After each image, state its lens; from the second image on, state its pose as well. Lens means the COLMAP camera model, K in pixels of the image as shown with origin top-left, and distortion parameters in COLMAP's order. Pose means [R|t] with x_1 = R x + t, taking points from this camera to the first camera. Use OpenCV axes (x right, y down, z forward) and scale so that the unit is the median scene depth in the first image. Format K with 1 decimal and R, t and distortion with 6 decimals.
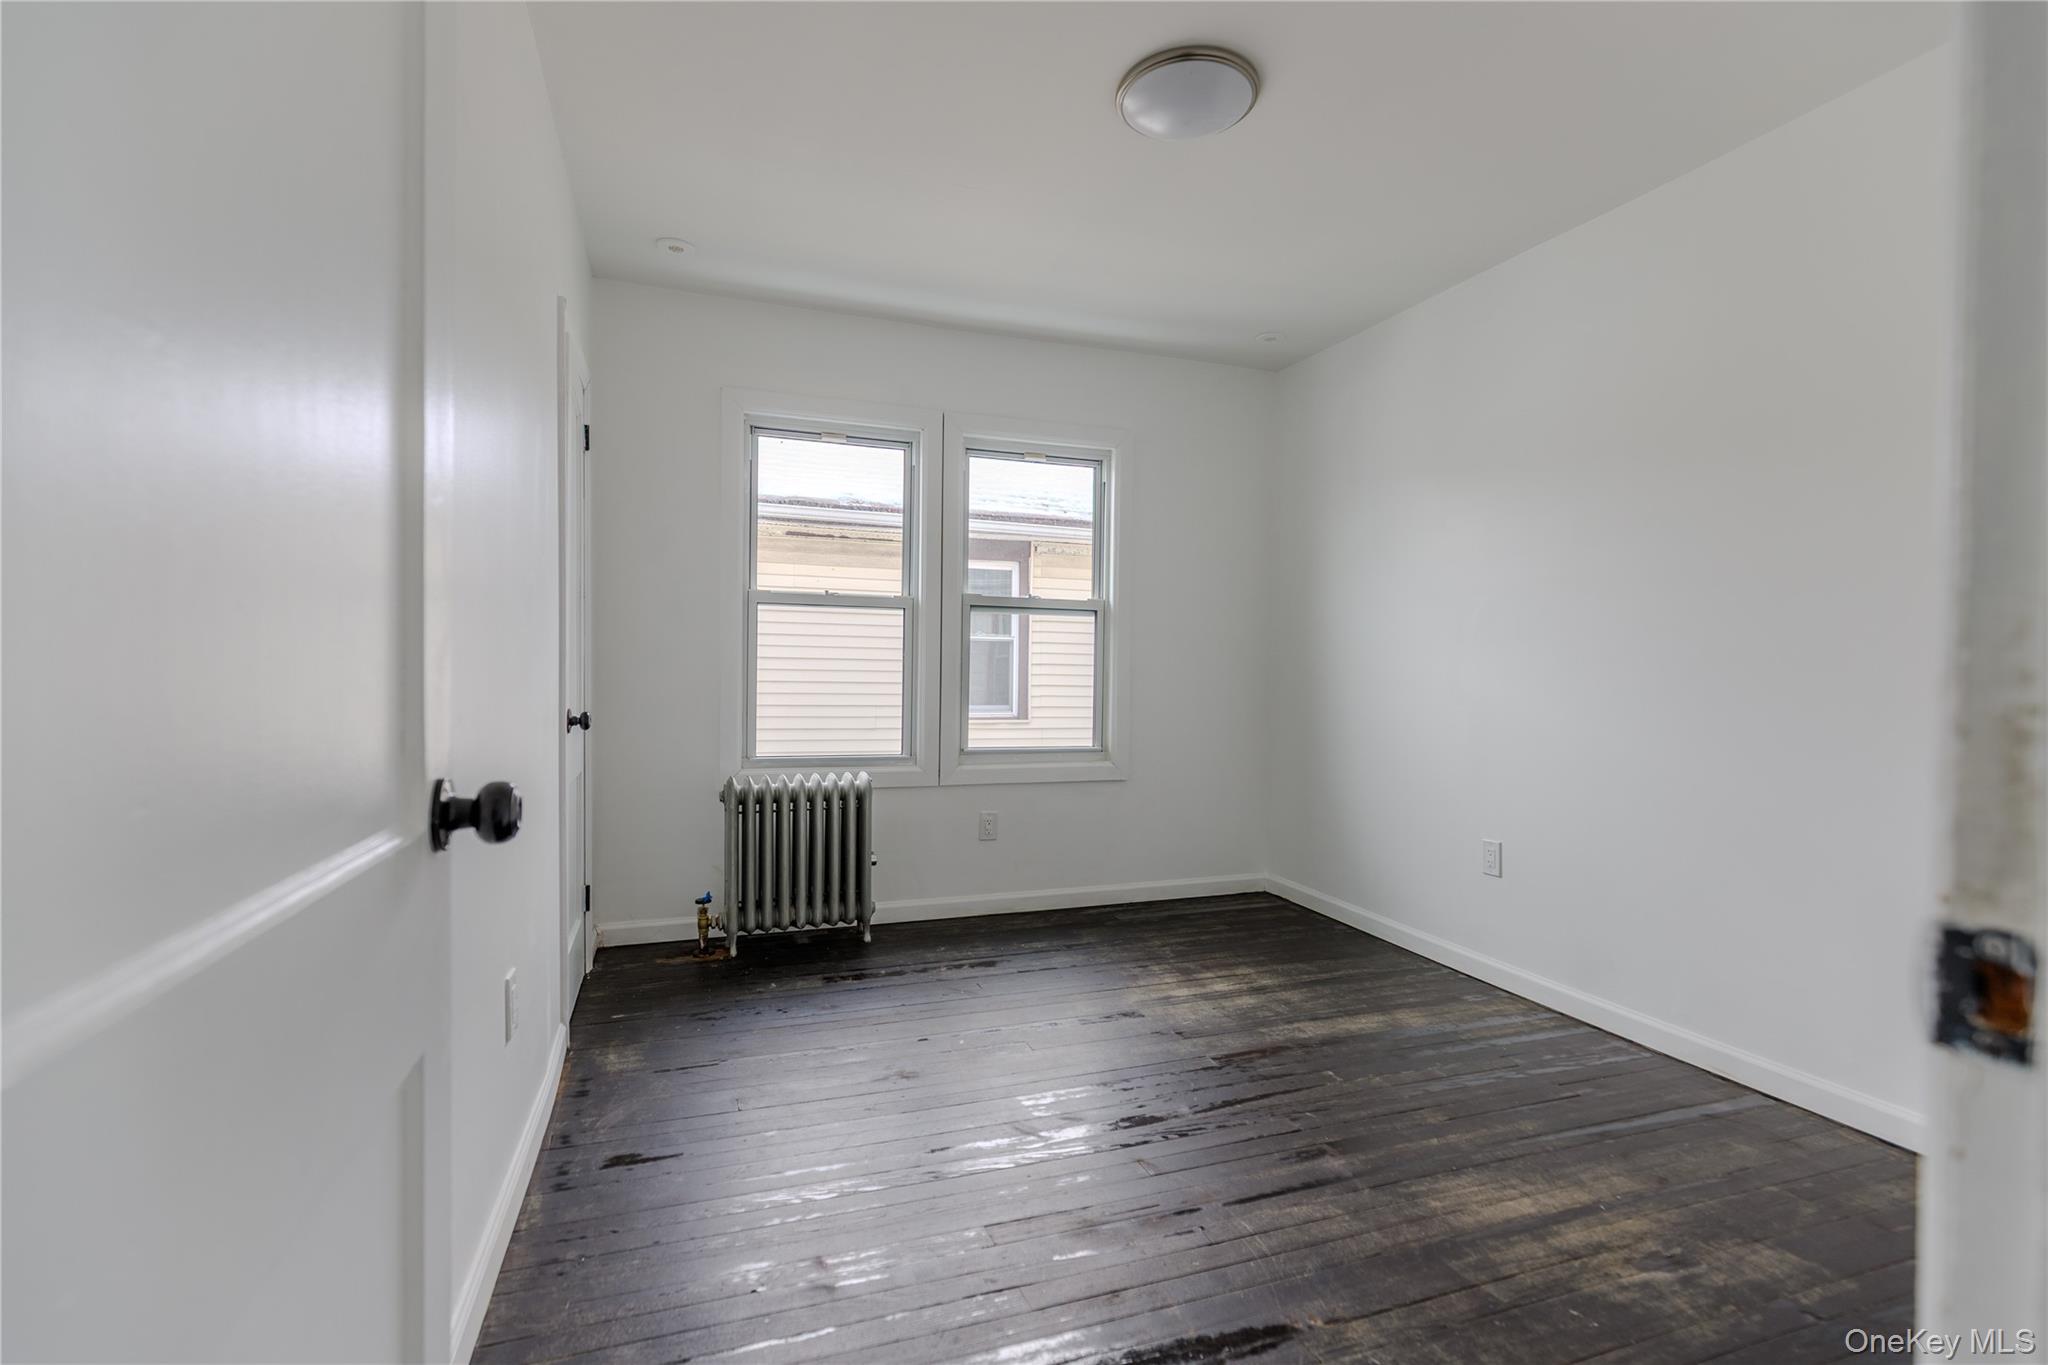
lens RADIAL K [[936.9, 0, 1018.1], [0, 936.9, 684.3], [0, 0, 1]] dist [0.013049, -0.000482]
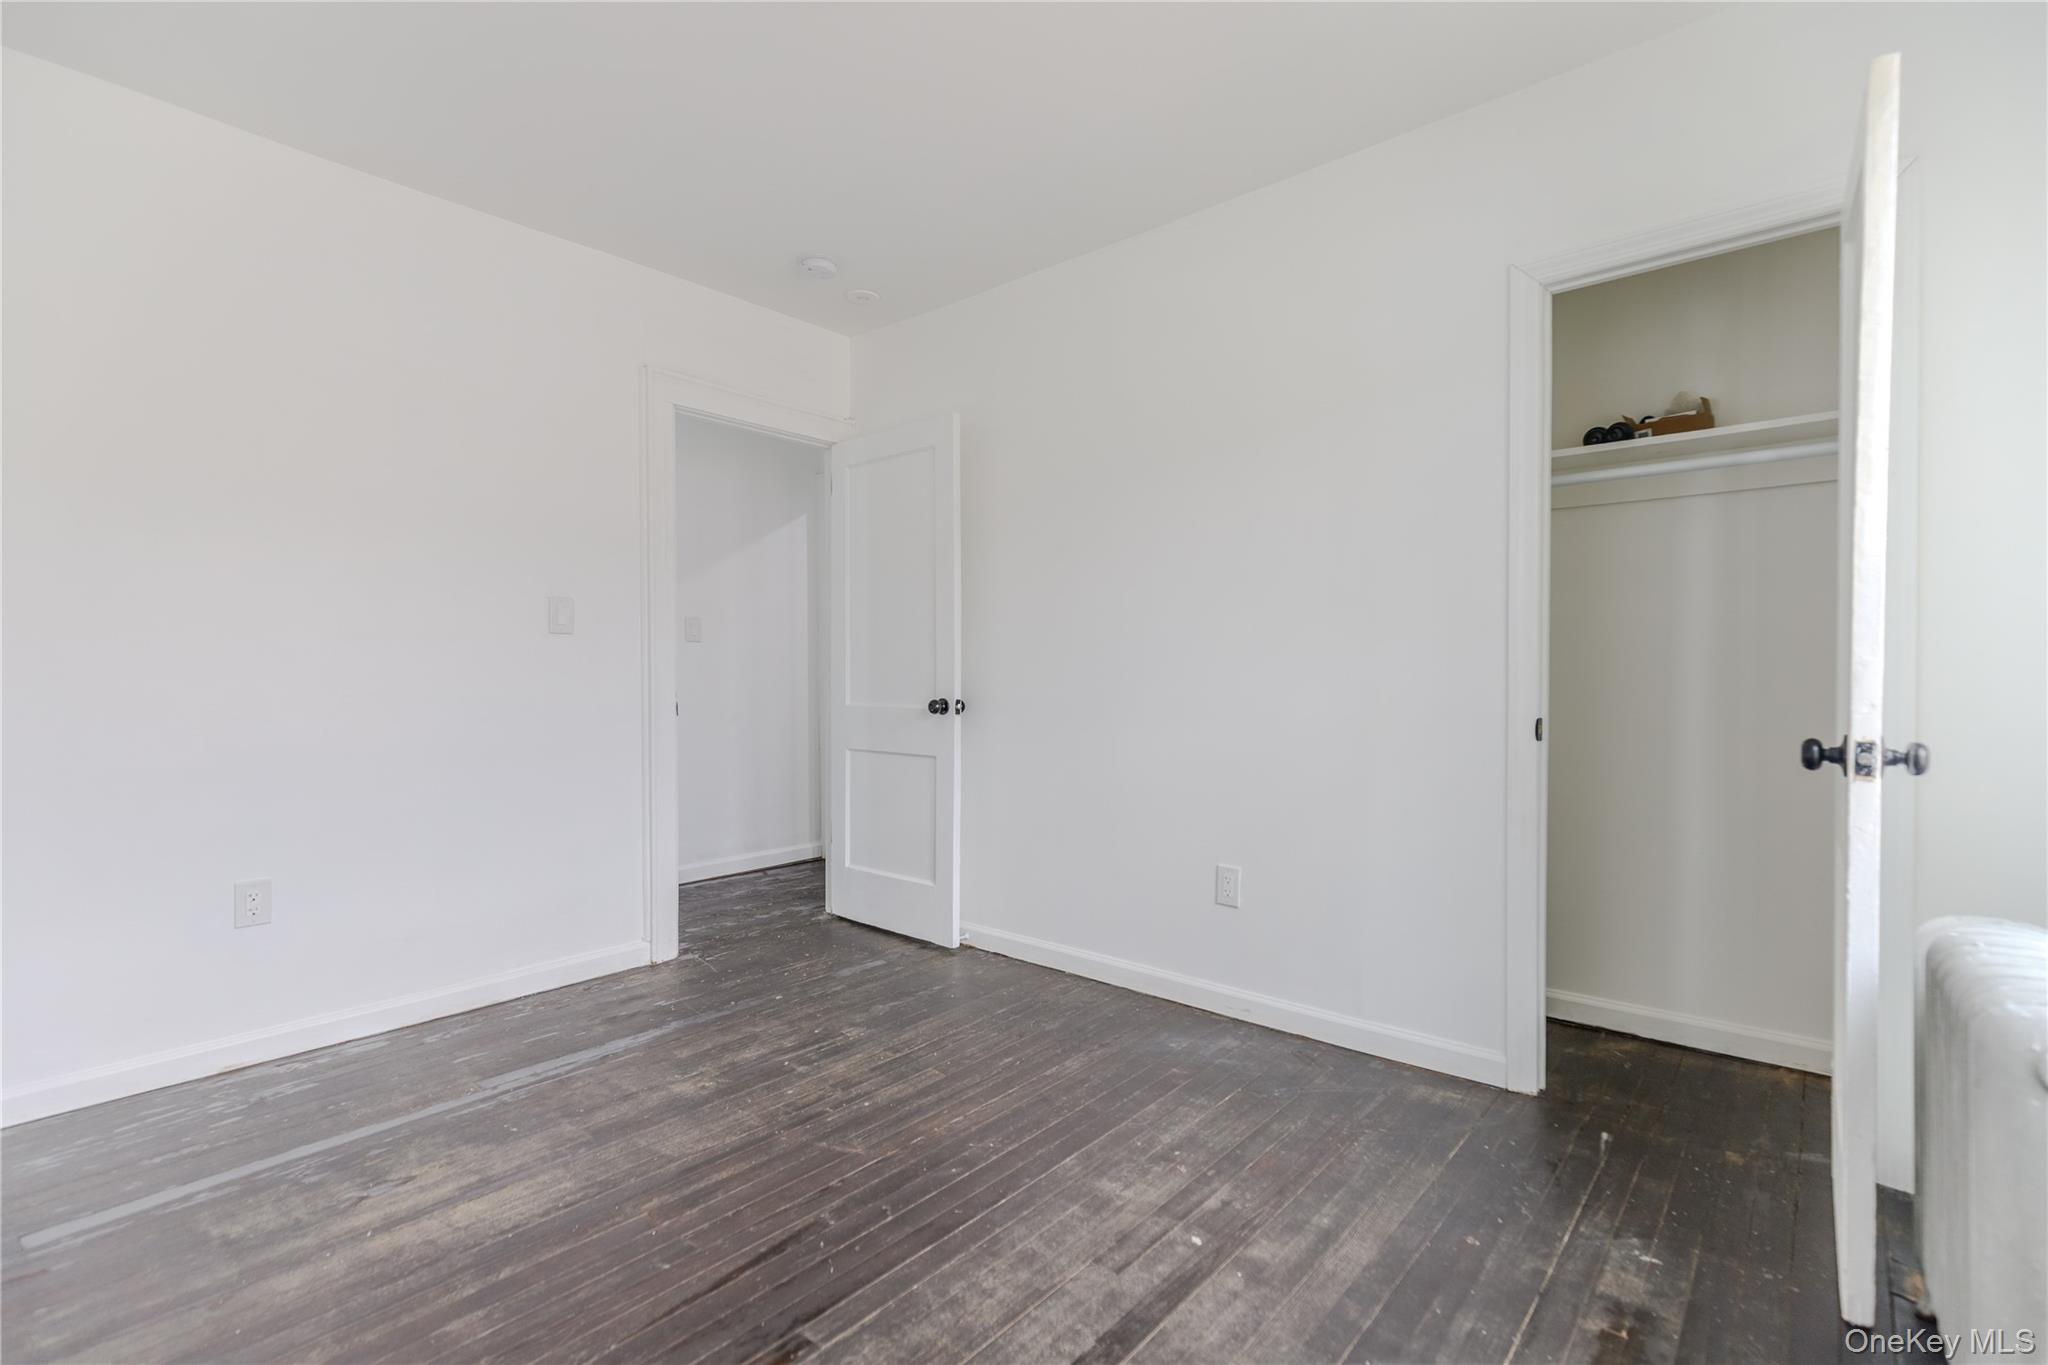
lens RADIAL K [[936.9, 0, 1018.1], [0, 936.9, 684.3], [0, 0, 1]] dist [0.013049, -0.000482]
pose [[-0.872589, 0.000138, -0.488455, 0.528262], [-0.006204, 0.999916, 0.011366, -0.011910], [0.488416, 0.012948, -0.872515, 2.192360]]
